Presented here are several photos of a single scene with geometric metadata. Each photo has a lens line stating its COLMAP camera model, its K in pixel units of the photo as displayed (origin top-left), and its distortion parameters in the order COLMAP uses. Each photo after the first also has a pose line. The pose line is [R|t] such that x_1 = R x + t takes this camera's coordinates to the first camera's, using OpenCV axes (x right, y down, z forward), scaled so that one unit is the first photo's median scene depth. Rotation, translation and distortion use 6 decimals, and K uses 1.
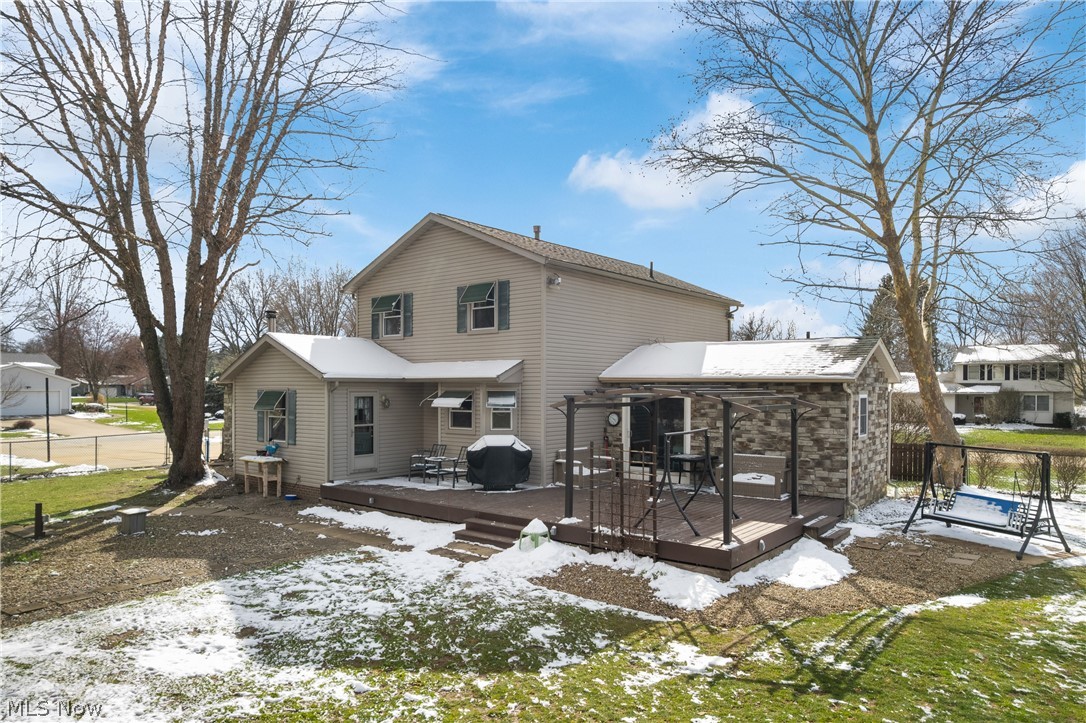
lens RADIAL K [[678.4, 0, 561.1], [0, 678.4, 362.4], [0, 0, 1]] dist [-0.043261, 0.050019]
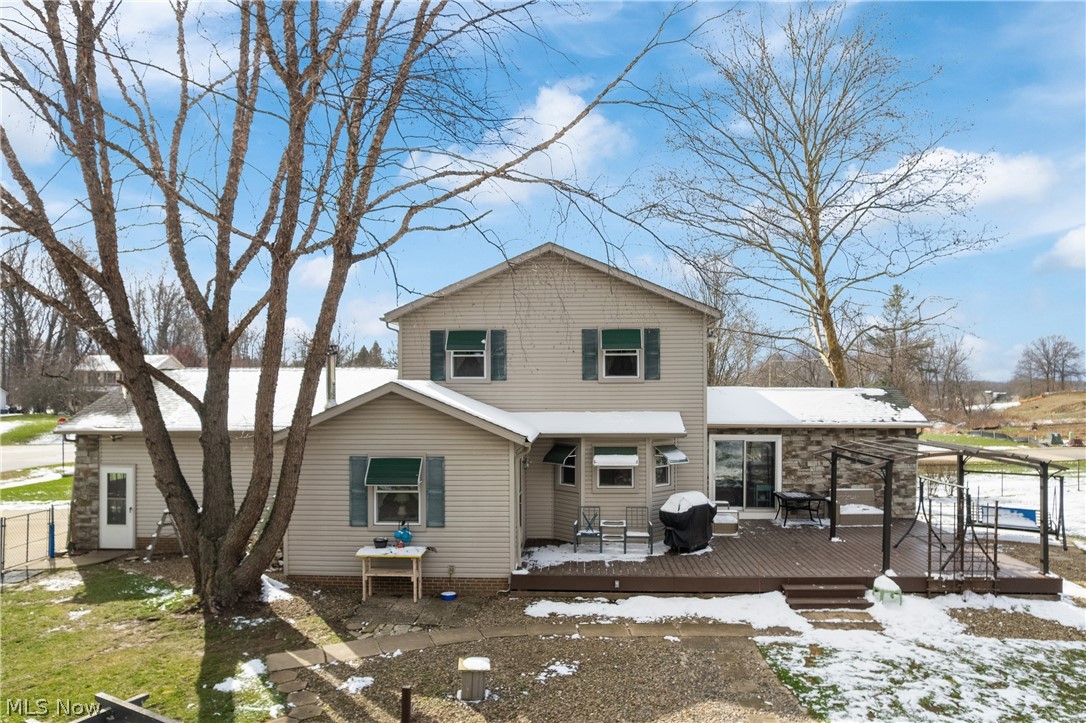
lens RADIAL K [[678.4, 0, 561.1], [0, 678.4, 362.4], [0, 0, 1]] dist [-0.043261, 0.050019]
pose [[0.811727, 0.017353, 0.583780, -0.987564], [-0.016243, 0.999843, -0.007136, -0.084017], [-0.583812, -0.003690, 0.811881, 0.394479]]
